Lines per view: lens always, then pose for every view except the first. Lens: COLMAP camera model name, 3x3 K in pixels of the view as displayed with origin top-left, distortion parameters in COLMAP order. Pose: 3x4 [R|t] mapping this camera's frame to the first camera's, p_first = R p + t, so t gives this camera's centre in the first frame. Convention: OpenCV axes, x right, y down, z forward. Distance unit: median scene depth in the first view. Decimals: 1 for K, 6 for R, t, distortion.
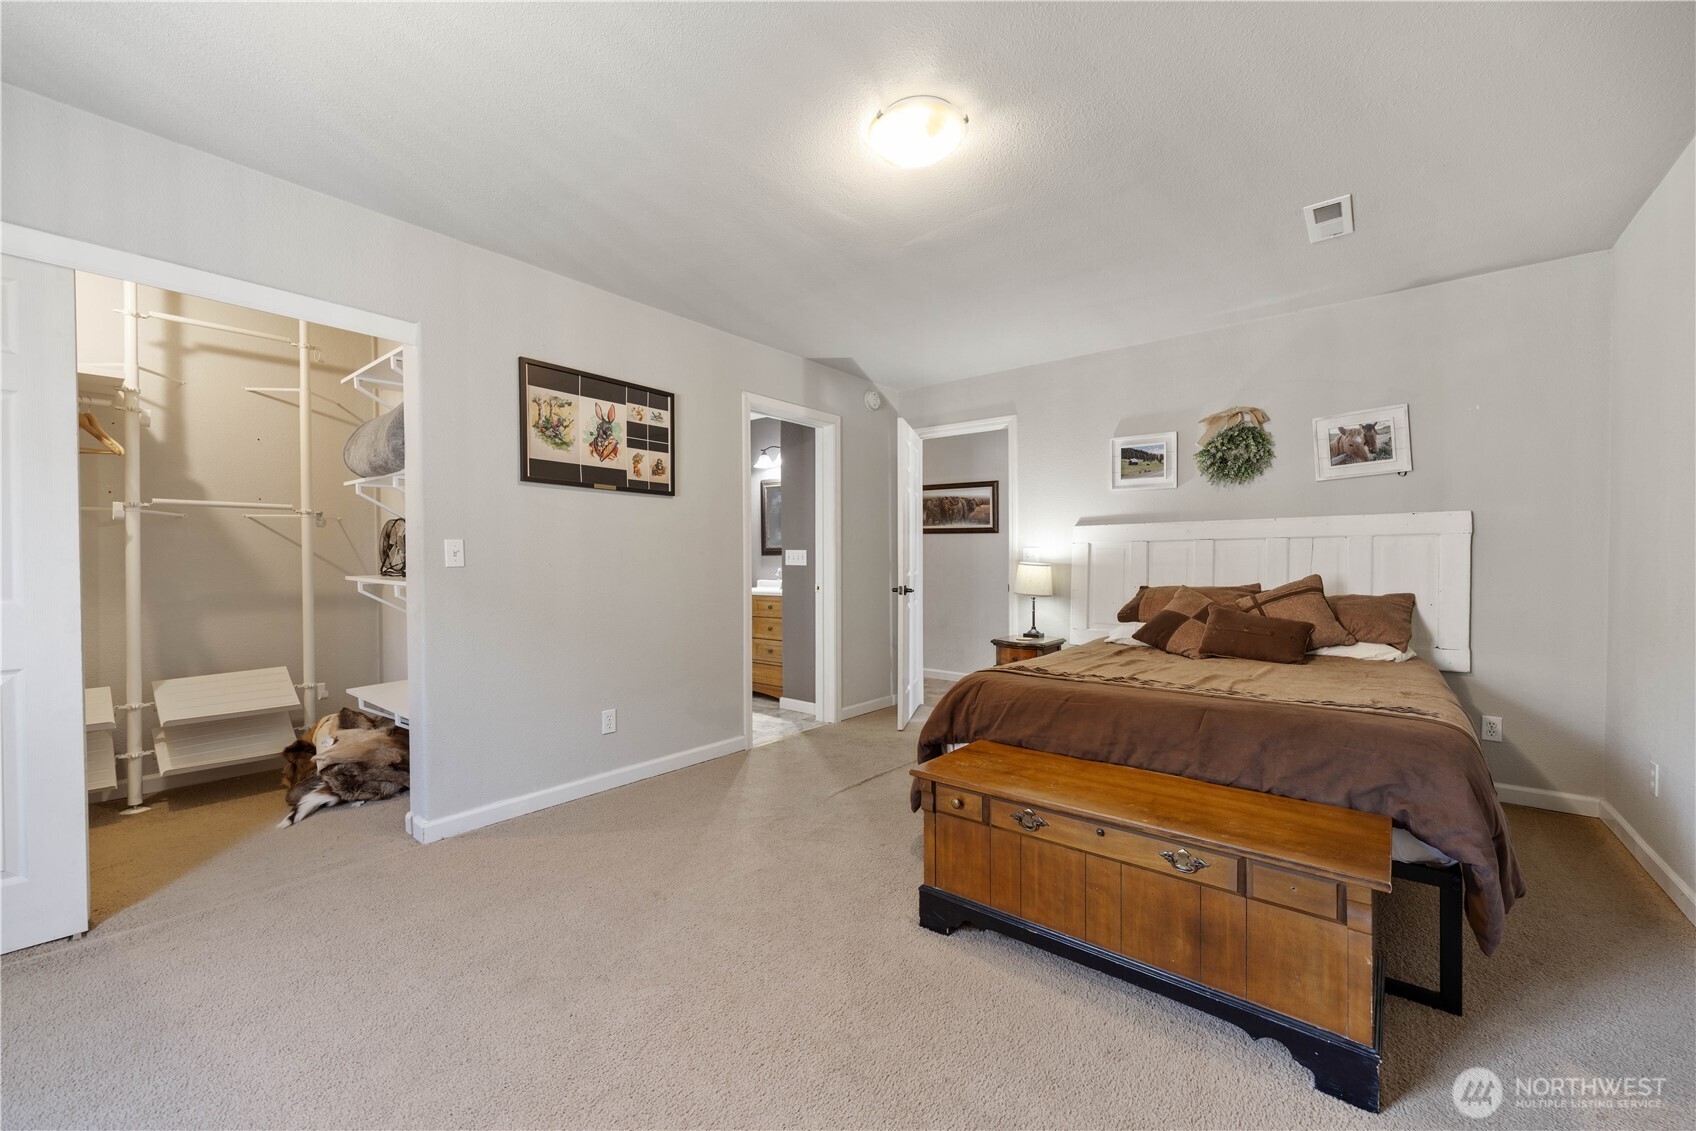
lens RADIAL K [[655.3, 0, 838.0], [0, 655.3, 566.1], [0, 0, 1]] dist [-0.001686, 0.000043]
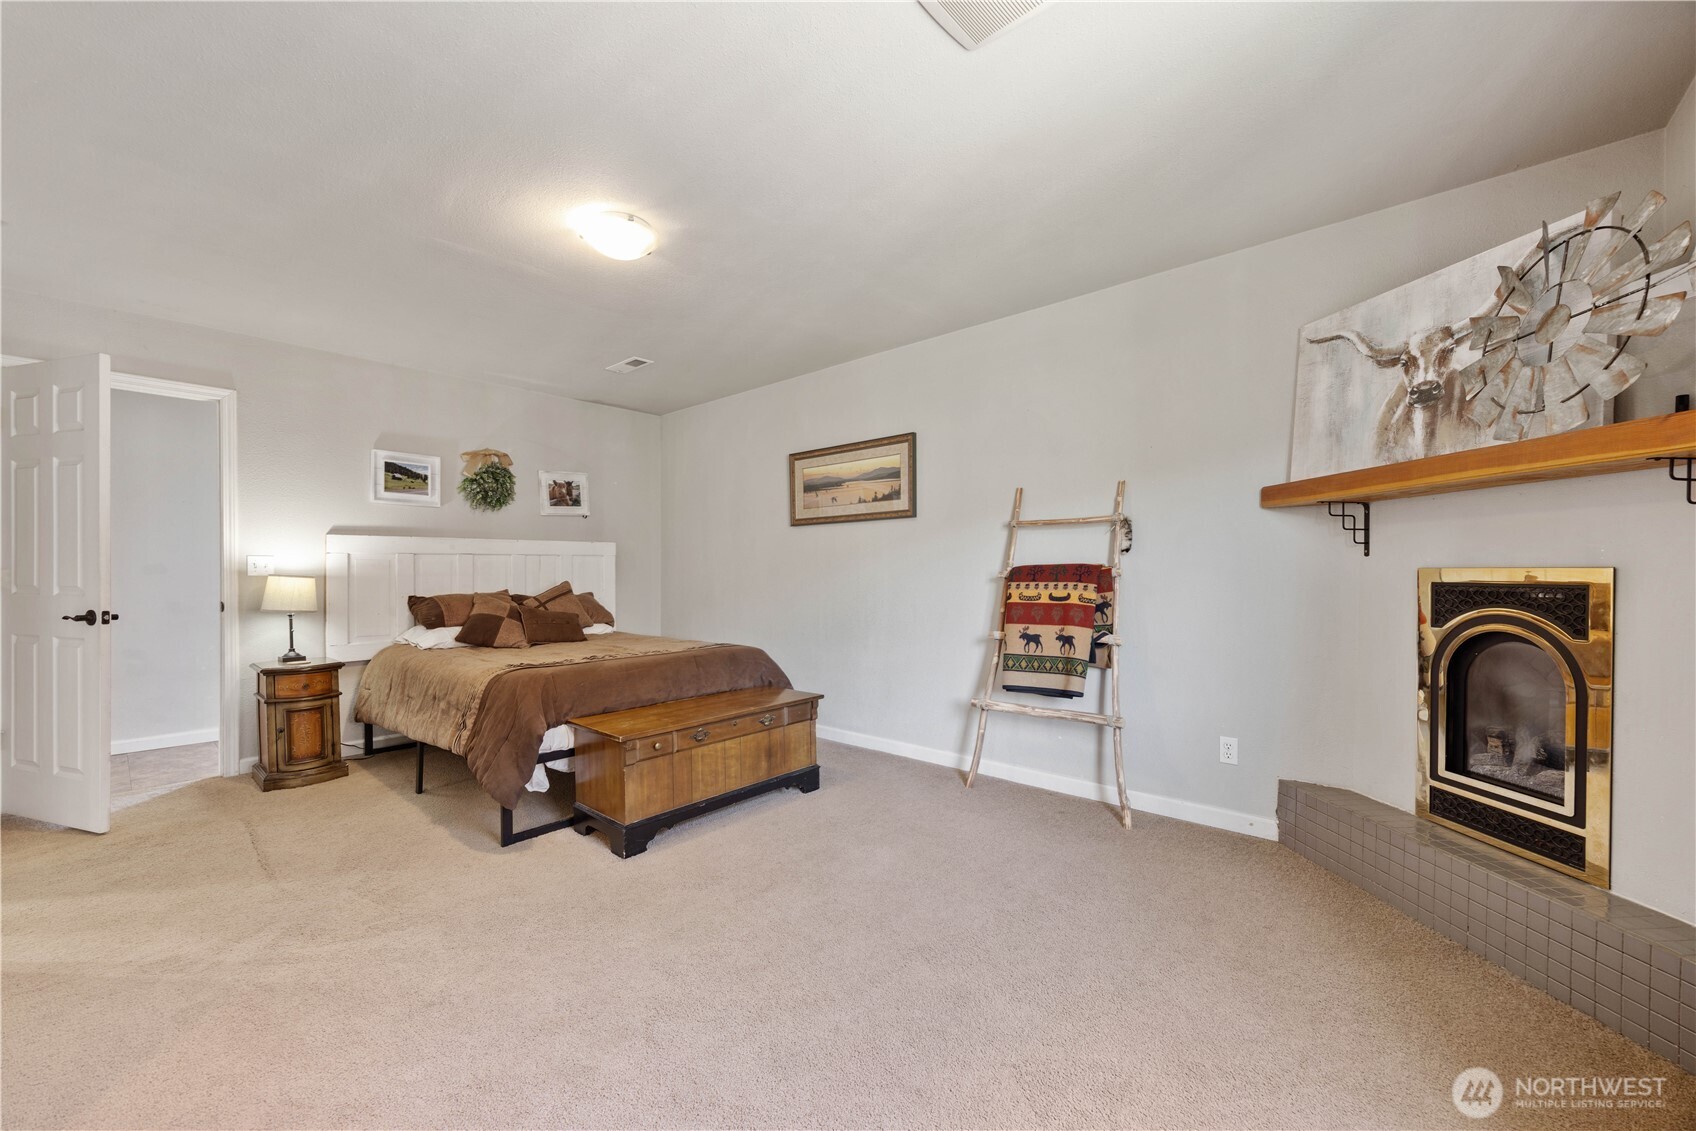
lens RADIAL K [[655.3, 0, 835.1], [0, 655.3, 573.8], [0, 0, 1]] dist [-0.001686, 0.000043]
pose [[0.045737, -0.004521, 0.998943, -0.611951], [0.009080, 0.999950, 0.004110, -0.003616], [-0.998912, 0.008883, 0.045776, 0.285834]]
